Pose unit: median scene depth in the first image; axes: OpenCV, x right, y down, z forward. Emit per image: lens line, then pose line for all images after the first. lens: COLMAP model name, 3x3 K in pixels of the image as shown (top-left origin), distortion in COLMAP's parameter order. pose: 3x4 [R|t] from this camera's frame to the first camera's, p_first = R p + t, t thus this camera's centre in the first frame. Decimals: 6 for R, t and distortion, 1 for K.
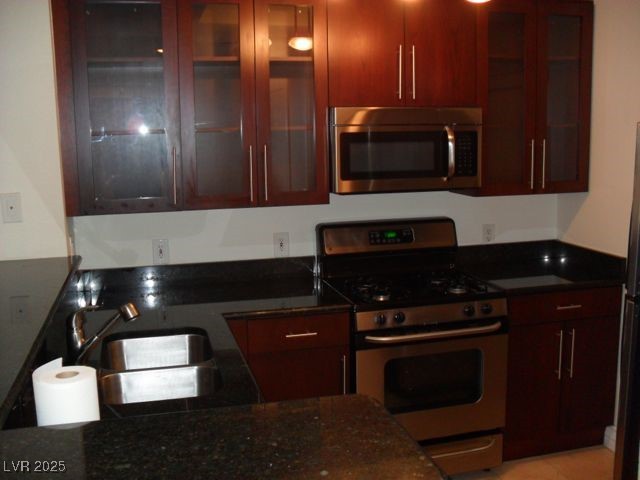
lens RADIAL K [[664.9, 0, 320.0], [0, 664.9, 240.0], [0, 0, 1]] dist [-0.155115, 0.006539]
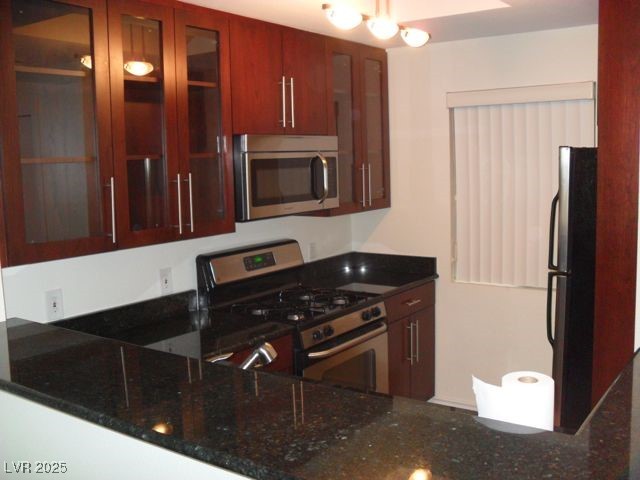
lens RADIAL K [[664.9, 0, 320.0], [0, 664.9, 240.0], [0, 0, 1]] dist [-0.155115, 0.006539]
pose [[0.768871, -0.079223, 0.634477, -0.479891], [0.113257, 0.993478, -0.013197, -0.013973], [-0.629293, 0.082006, 0.772829, 0.148811]]
